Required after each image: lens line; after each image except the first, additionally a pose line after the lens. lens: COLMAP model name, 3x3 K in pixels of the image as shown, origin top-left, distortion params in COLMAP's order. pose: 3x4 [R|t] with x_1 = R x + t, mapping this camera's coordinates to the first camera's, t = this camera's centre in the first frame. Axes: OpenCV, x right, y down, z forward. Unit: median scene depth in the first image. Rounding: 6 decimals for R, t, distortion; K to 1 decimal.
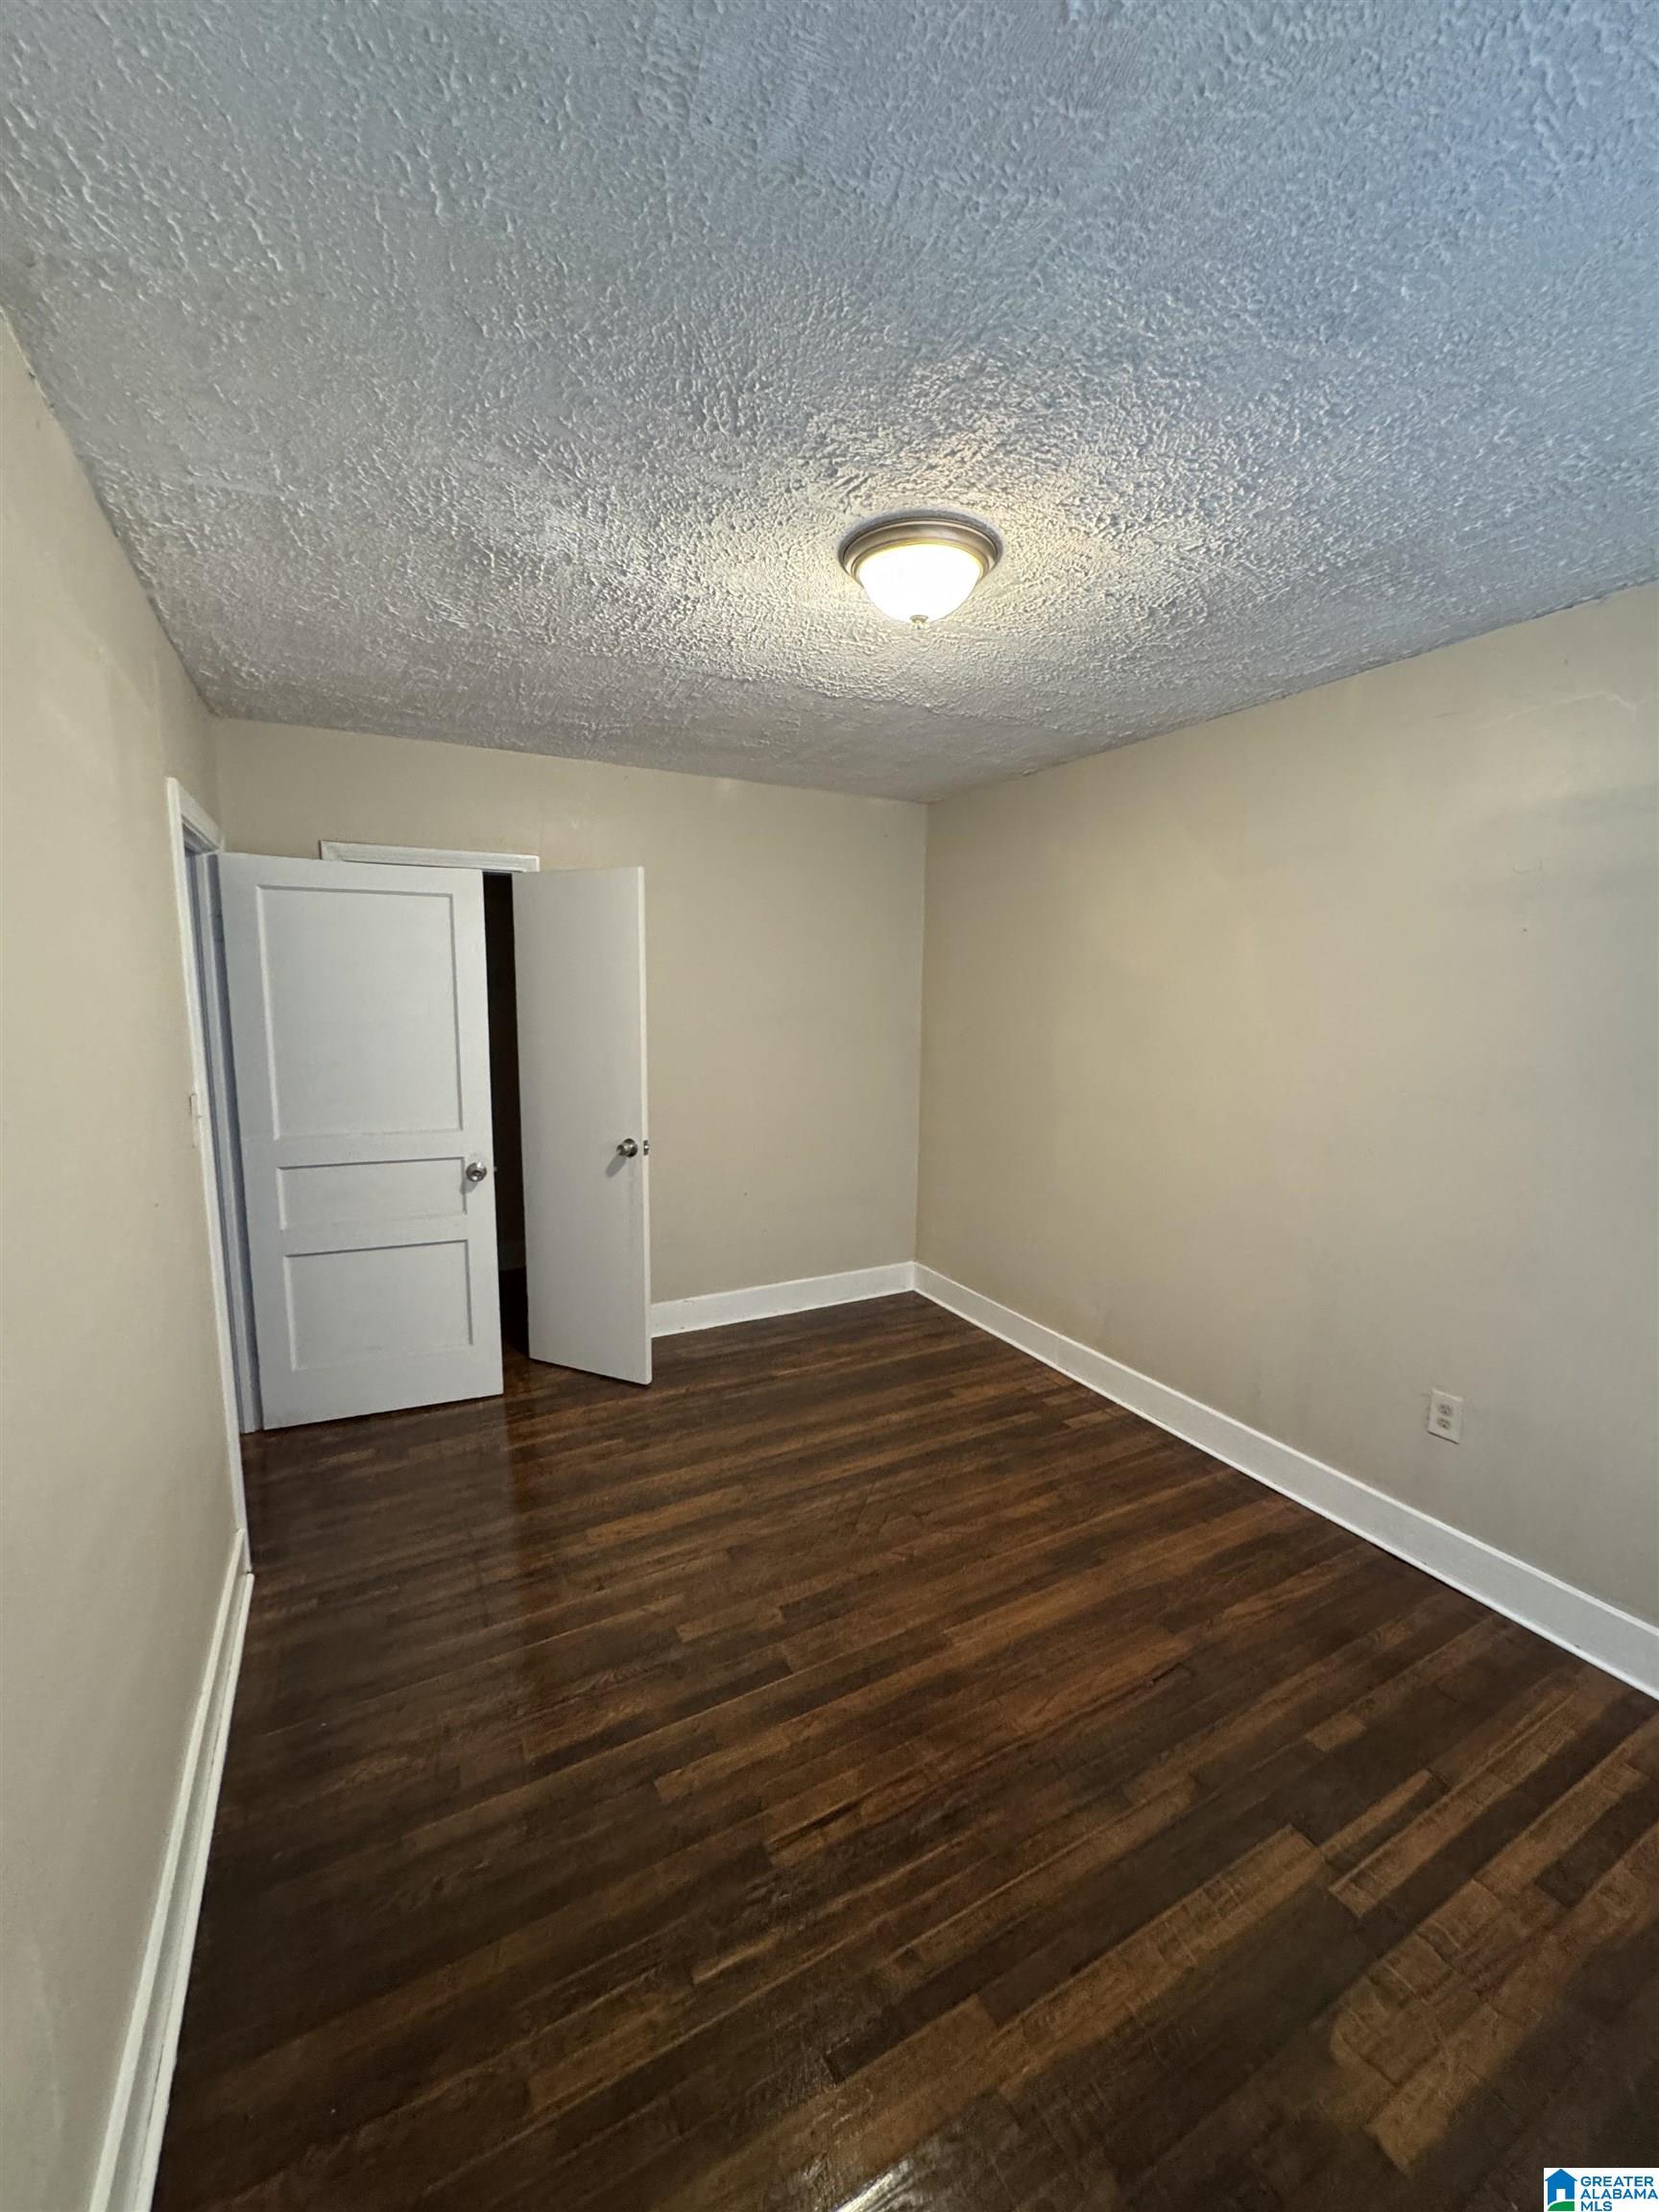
lens RADIAL K [[884.0, 0, 832.0], [0, 884.0, 1105.1], [0, 0, 1]] dist [-0.001523, 0.000178]
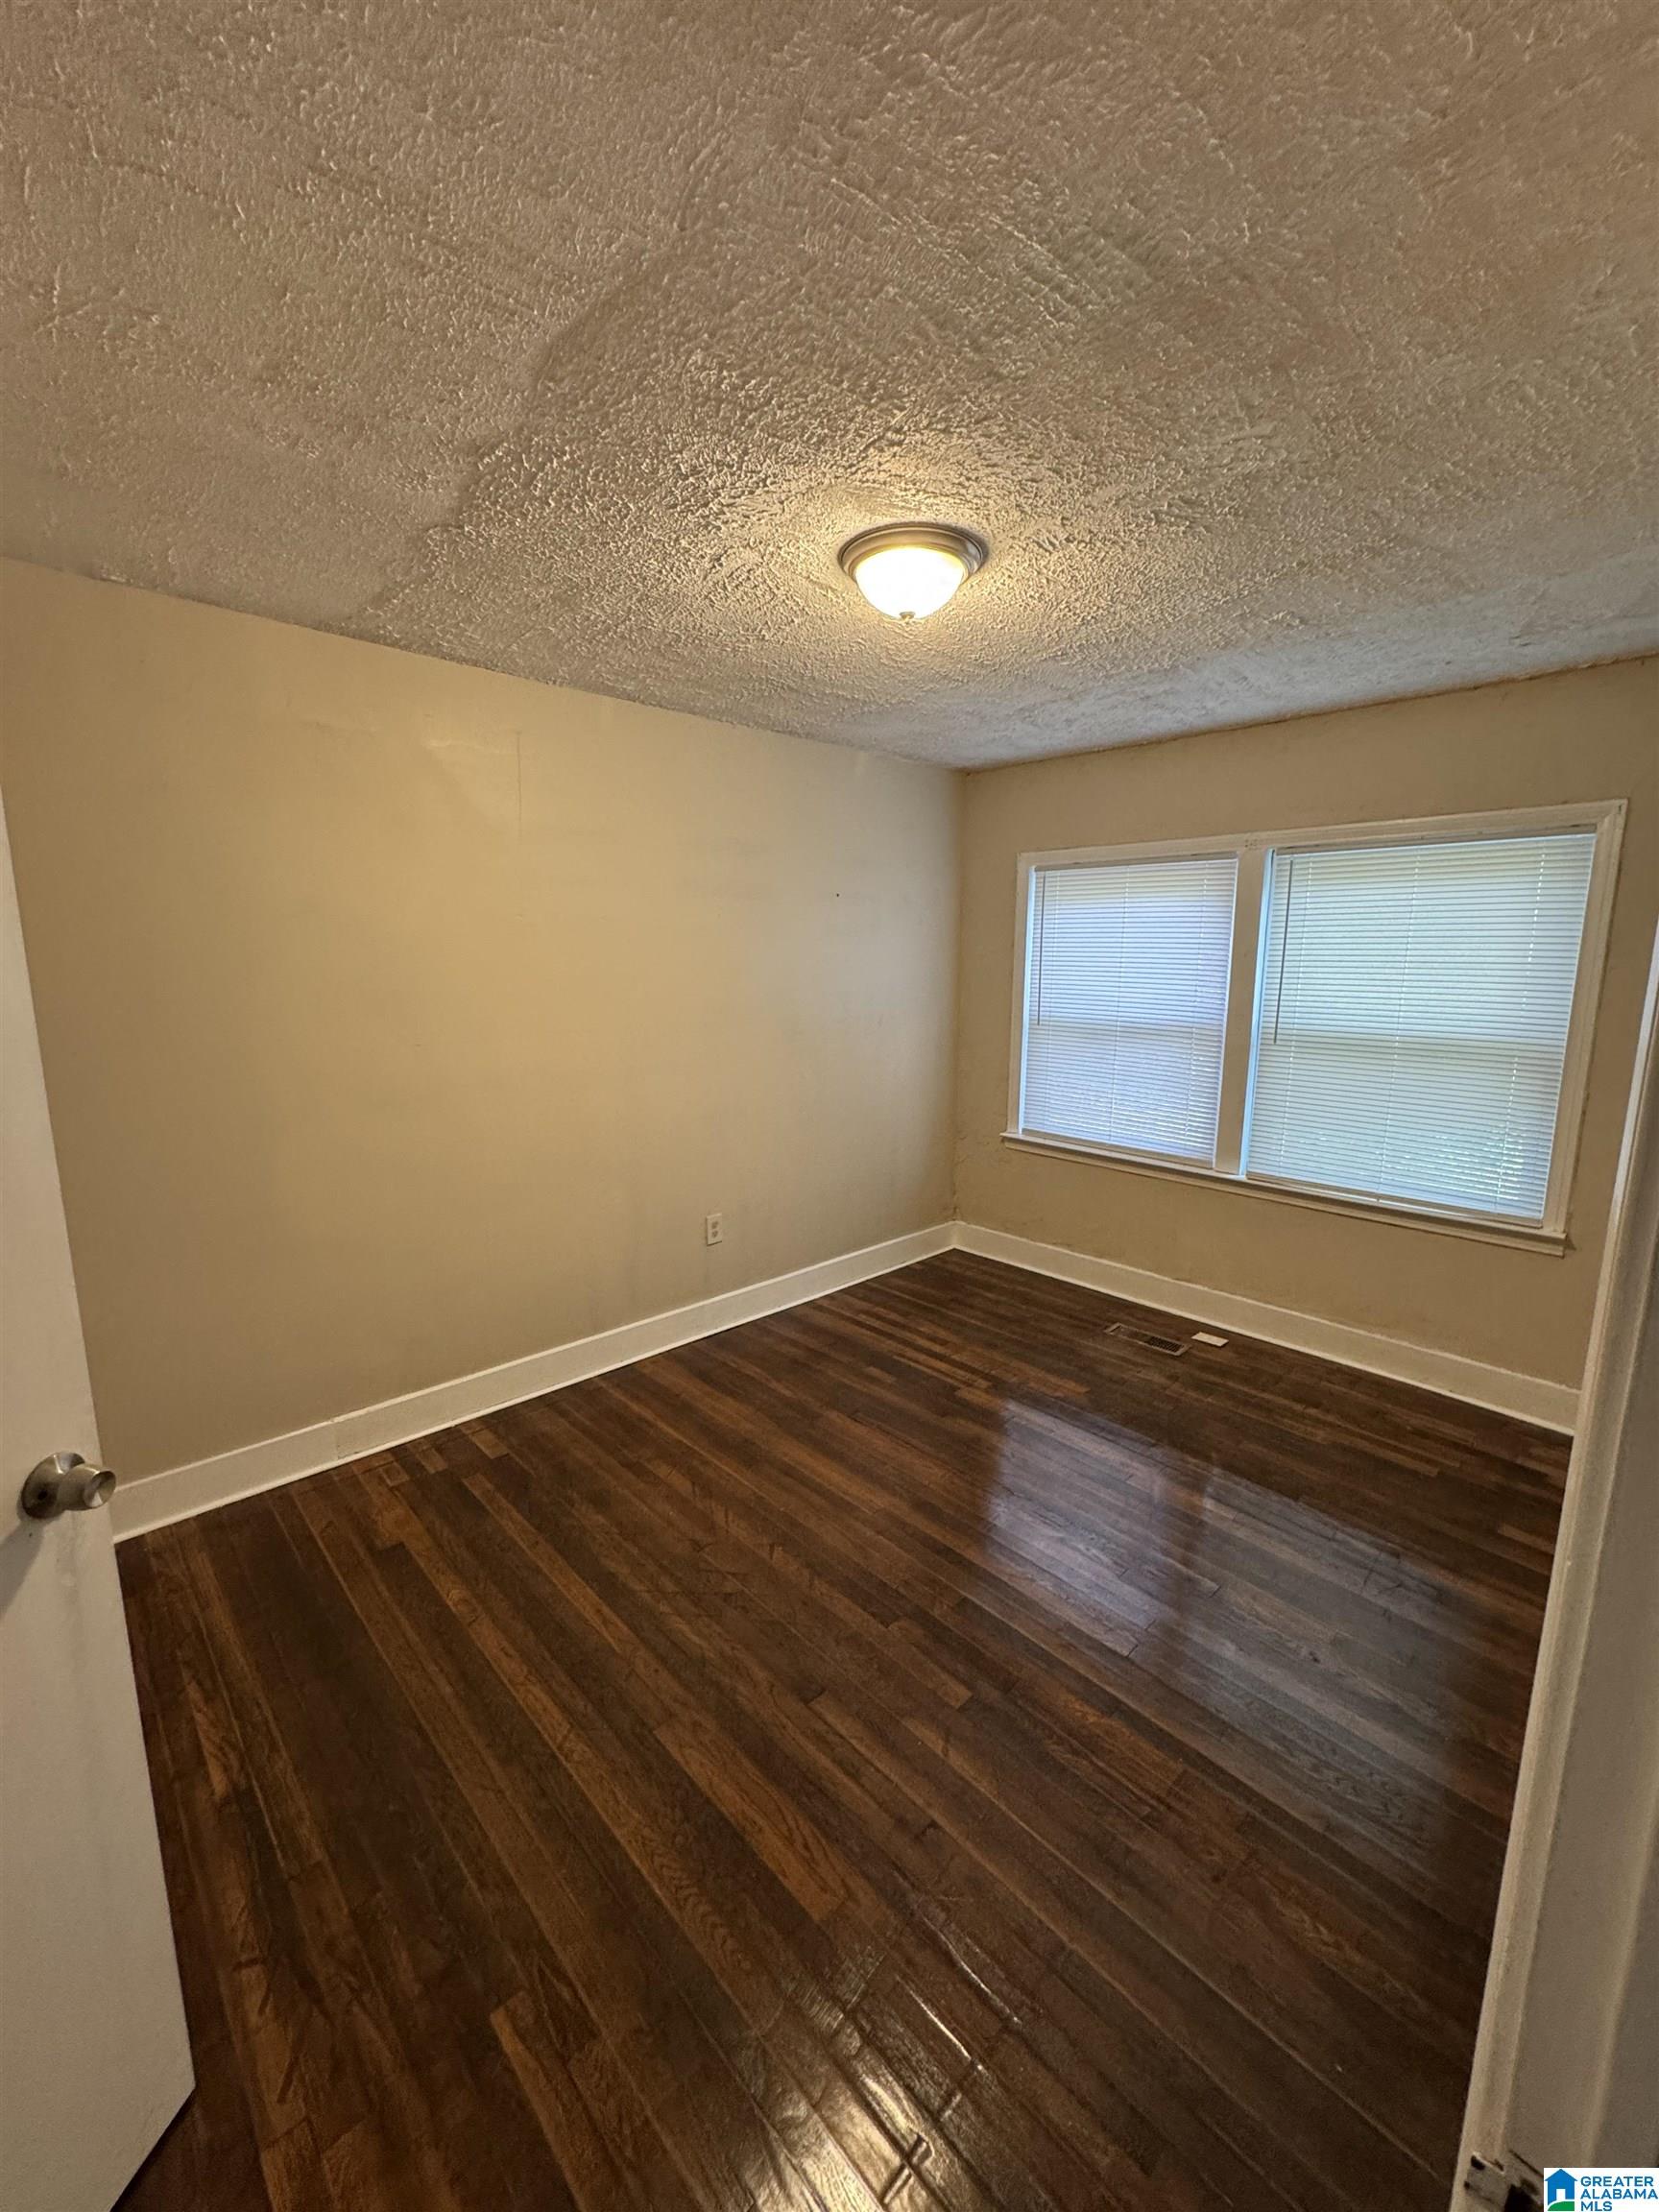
lens RADIAL K [[884.0, 0, 832.0], [0, 884.0, 1105.1], [0, 0, 1]] dist [-0.001523, 0.000178]
pose [[-0.260583, -0.166411, 0.951001, -0.772344], [0.125336, 0.970866, 0.204230, -0.145122], [-0.957281, 0.172414, -0.232134, 1.091409]]
